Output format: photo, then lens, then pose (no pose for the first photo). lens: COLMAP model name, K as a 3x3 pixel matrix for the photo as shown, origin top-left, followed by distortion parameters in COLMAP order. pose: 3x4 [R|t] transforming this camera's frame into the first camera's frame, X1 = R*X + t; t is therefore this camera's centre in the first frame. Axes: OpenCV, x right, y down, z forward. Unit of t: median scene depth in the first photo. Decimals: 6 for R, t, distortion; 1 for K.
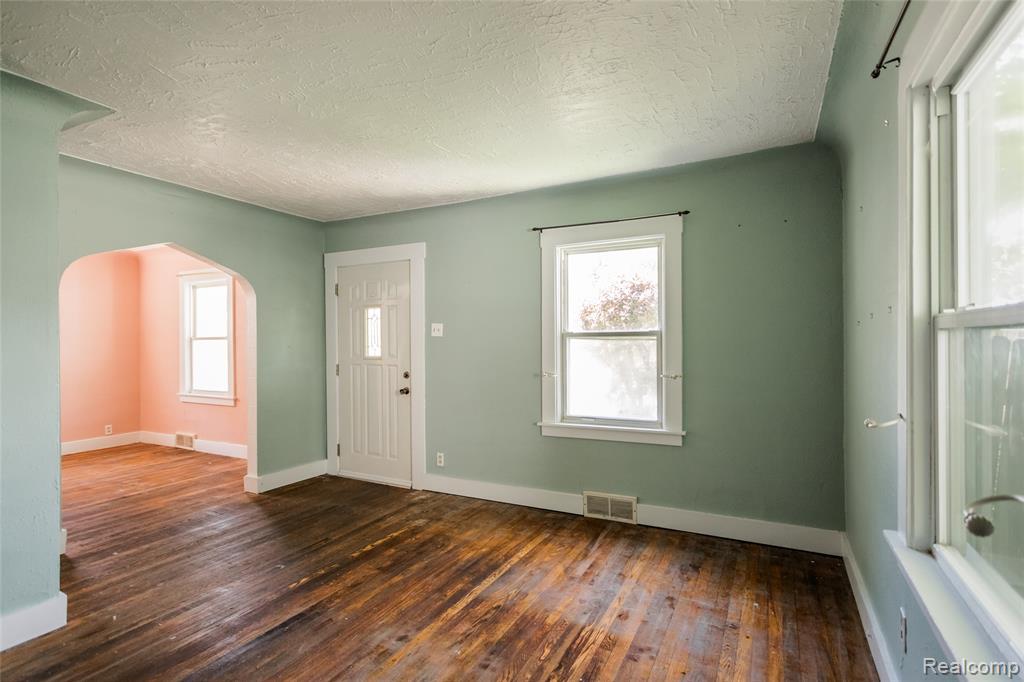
lens RADIAL K [[510.4, 0, 499.6], [0, 510.4, 339.9], [0, 0, 1]] dist [-0.003591, -0.000697]
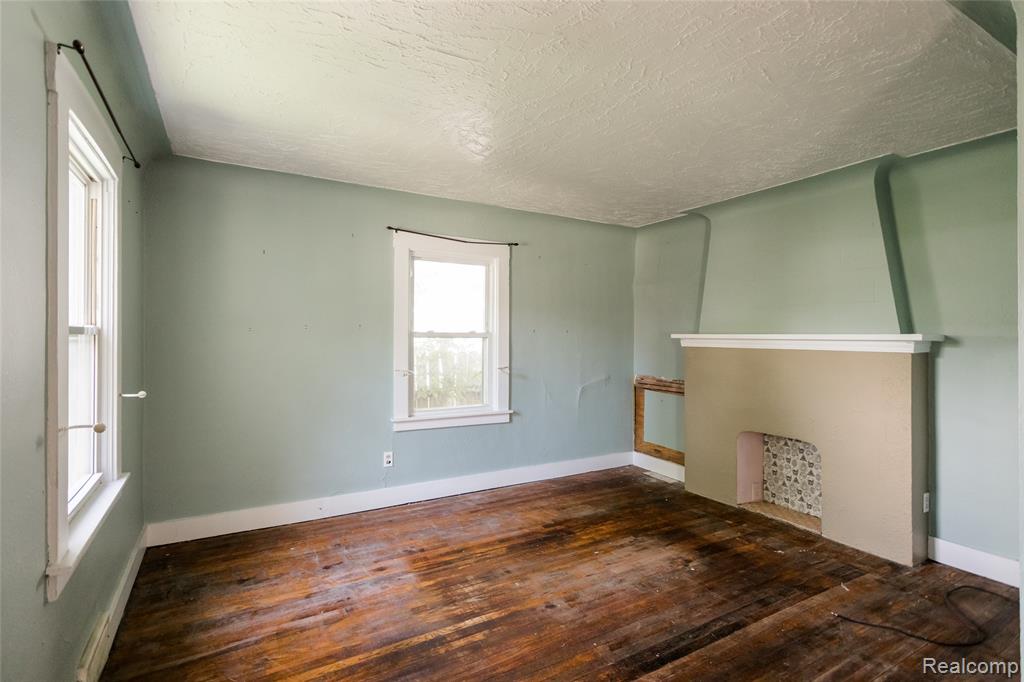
lens RADIAL K [[485.8, 0, 515.8], [0, 485.8, 335.5], [0, 0, 1]] dist [0.000464, 0.000168]
pose [[-0.864646, 0.008604, 0.502308, -0.392090], [0.004895, 0.999950, -0.008702, -0.003379], [-0.502358, -0.005065, -0.864645, 1.154668]]
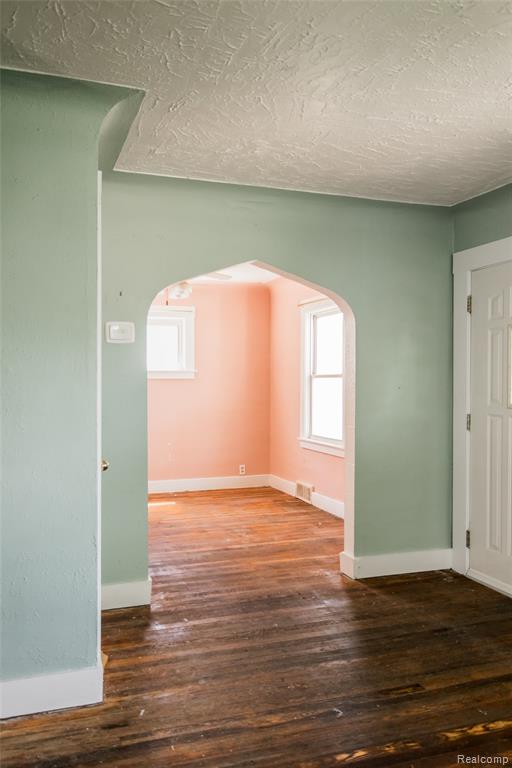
lens RADIAL K [[599.2, 0, 230.0], [0, 599.2, 394.7], [0, 0, 1]] dist [0.004992, 0.002692]
pose [[0.724387, 0.022196, -0.689036, 0.004730], [-0.003946, 0.999599, 0.028053, 0.001167], [0.689382, -0.017602, 0.724184, 0.258479]]
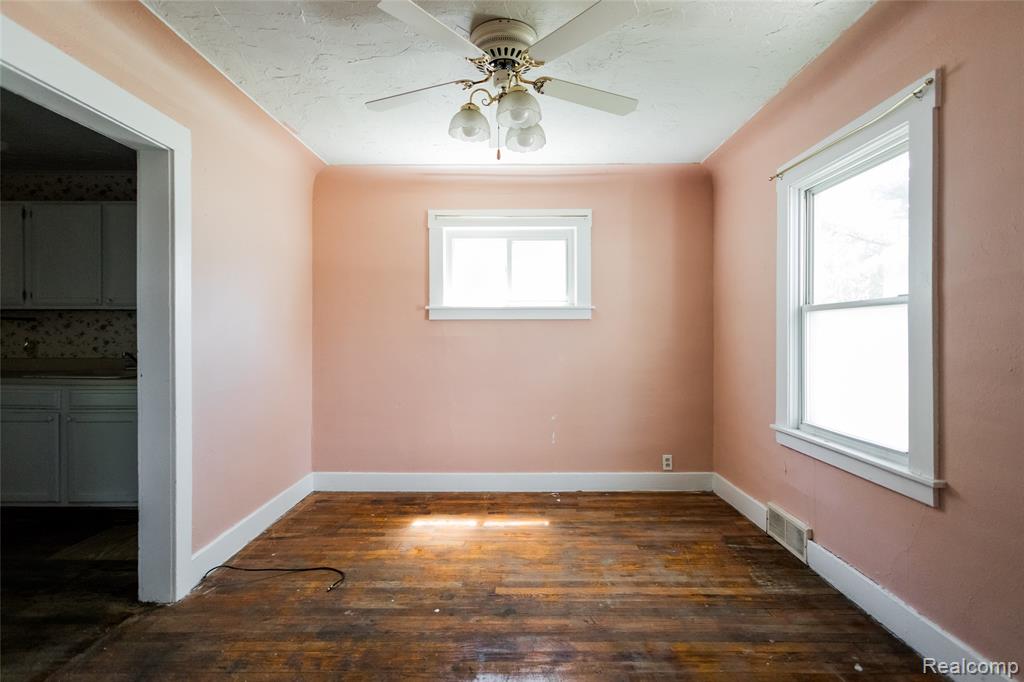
lens RADIAL K [[481.4, 0, 523.9], [0, 481.4, 332.1], [0, 0, 1]] dist [-0.026556, 0.000364]
pose [[0.496838, 0.004557, -0.867832, -0.583949], [-0.001159, 0.999989, 0.004587, 0.026855], [0.867843, -0.001274, 0.496837, 0.933561]]
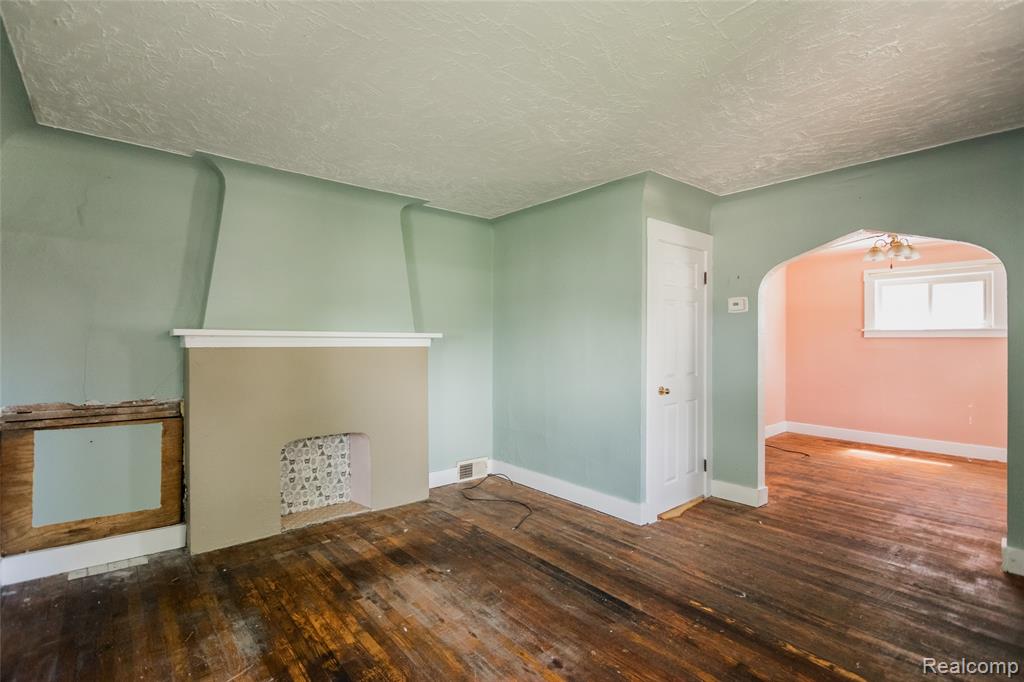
lens RADIAL K [[466.9, 0, 509.8], [0, 466.9, 337.4], [0, 0, 1]] dist [-0.000457, -0.000077]
pose [[-0.365713, 0.004577, -0.930716, 0.362232], [0.002161, 0.999989, 0.004069, -0.003190], [0.930725, -0.000524, -0.365719, 0.718777]]
